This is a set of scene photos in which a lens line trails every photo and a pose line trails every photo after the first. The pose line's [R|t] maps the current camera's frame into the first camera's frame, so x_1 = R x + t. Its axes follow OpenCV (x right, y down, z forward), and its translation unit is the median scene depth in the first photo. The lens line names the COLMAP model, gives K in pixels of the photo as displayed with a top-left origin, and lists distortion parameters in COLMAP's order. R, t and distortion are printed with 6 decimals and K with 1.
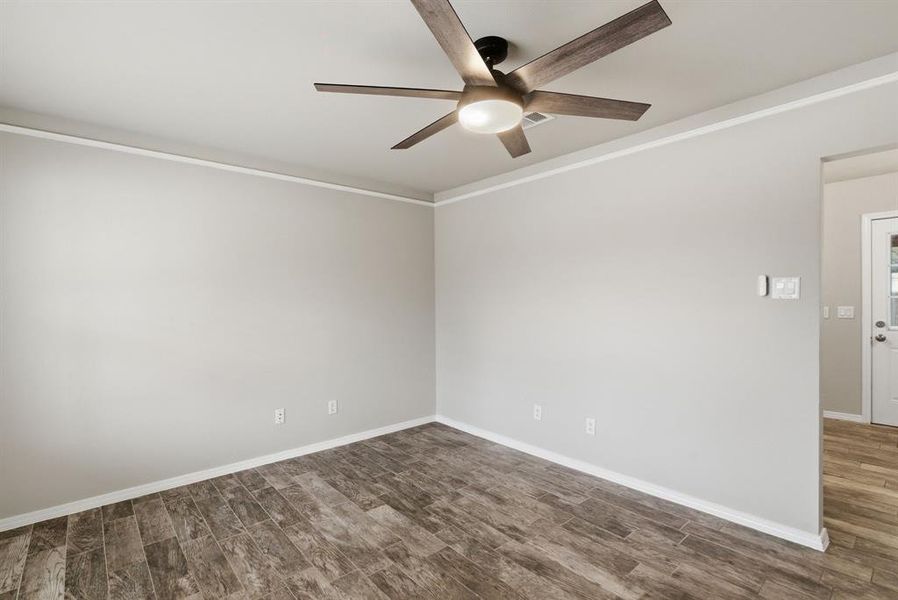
lens RADIAL K [[412.3, 0, 453.8], [0, 412.3, 303.3], [0, 0, 1]] dist [0.008565, -0.002458]
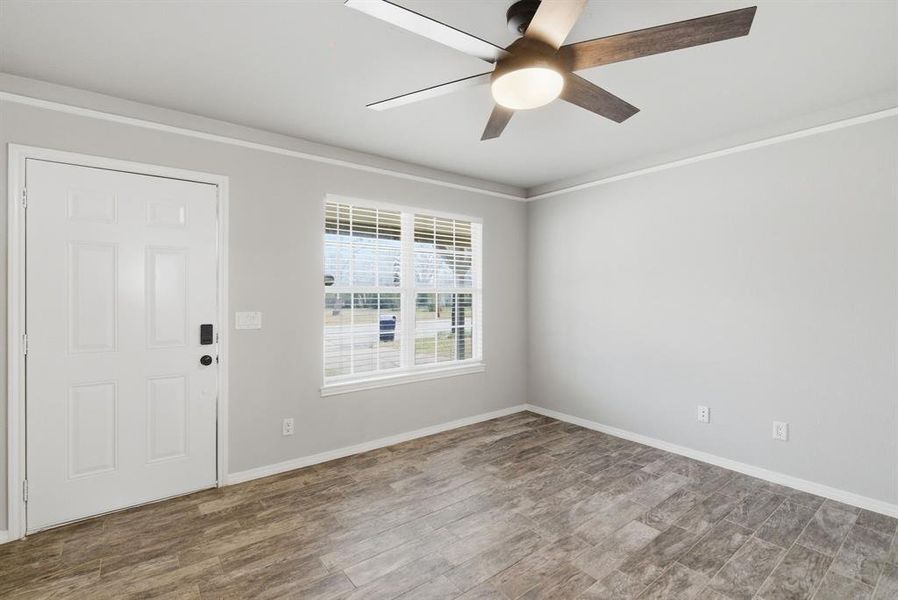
lens RADIAL K [[412.3, 0, 447.6], [0, 412.3, 297.7], [0, 0, 1]] dist [0.008565, -0.002458]
pose [[-0.049302, 0.018620, -0.998610, 0.707270], [-0.005419, 0.999807, 0.018909, -0.004583], [0.998769, 0.006344, -0.049192, 0.617471]]
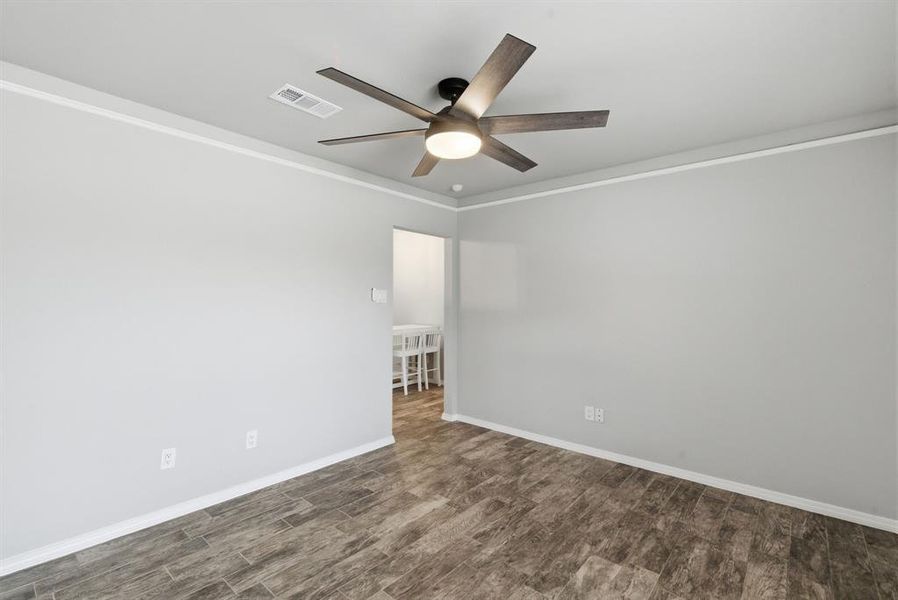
lens RADIAL K [[412.3, 0, 423.6], [0, 412.3, 296.8], [0, 0, 1]] dist [0.008565, -0.002458]
pose [[-0.091546, 0.020102, 0.995598, -0.746659], [0.000597, 0.999797, -0.020132, 0.000165], [-0.995801, -0.001248, -0.091540, 0.840966]]
